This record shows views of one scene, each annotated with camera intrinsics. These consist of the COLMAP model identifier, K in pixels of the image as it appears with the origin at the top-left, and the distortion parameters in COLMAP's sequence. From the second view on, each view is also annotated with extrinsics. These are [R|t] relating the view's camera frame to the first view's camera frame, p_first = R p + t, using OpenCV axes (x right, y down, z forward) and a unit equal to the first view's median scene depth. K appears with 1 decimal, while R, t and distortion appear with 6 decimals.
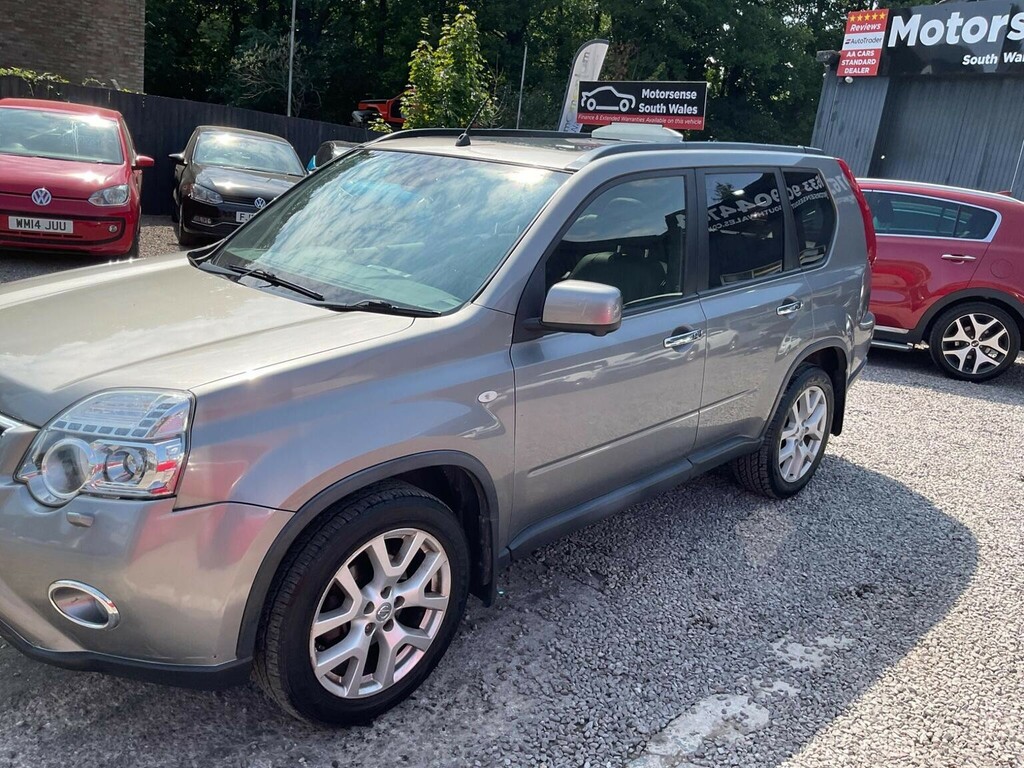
lens RADIAL K [[791.7, 0, 517.3], [0, 791.7, 391.1], [0, 0, 1]] dist [0.010067, -0.040198]
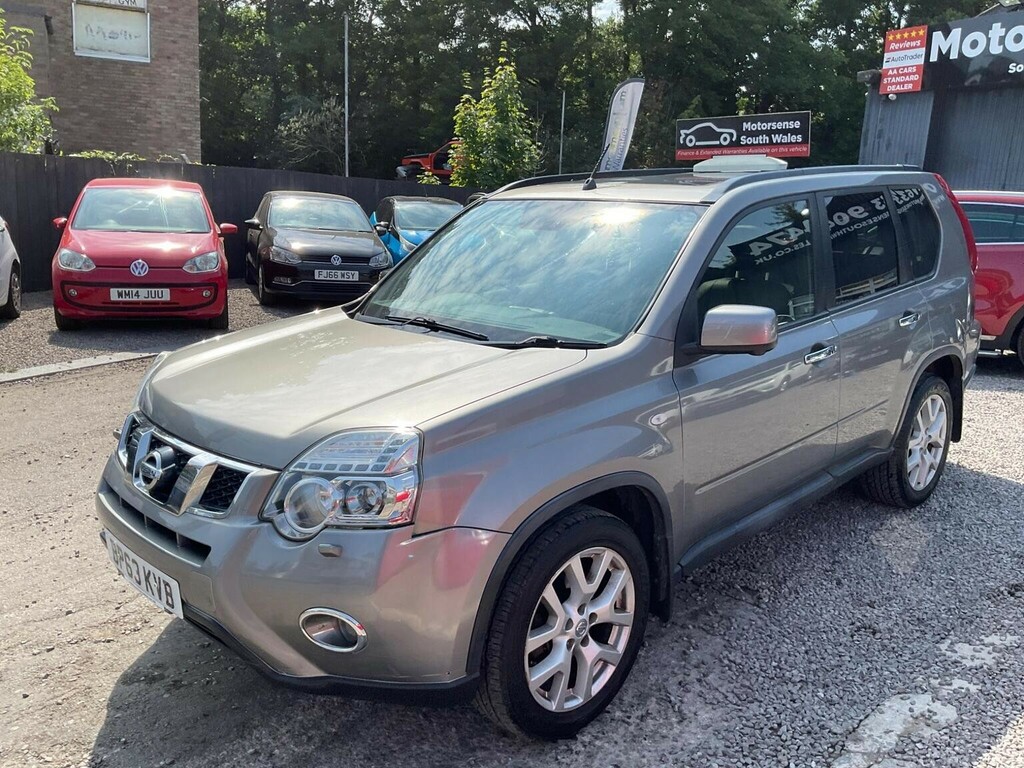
lens RADIAL K [[791.7, 0, 519.5], [0, 791.7, 389.4], [0, 0, 1]] dist [0.010067, -0.040198]
pose [[0.996654, -0.066025, -0.048186, -0.119311], [0.063441, 0.996561, -0.053307, 0.008518], [0.051540, 0.050072, 0.997415, -0.049057]]
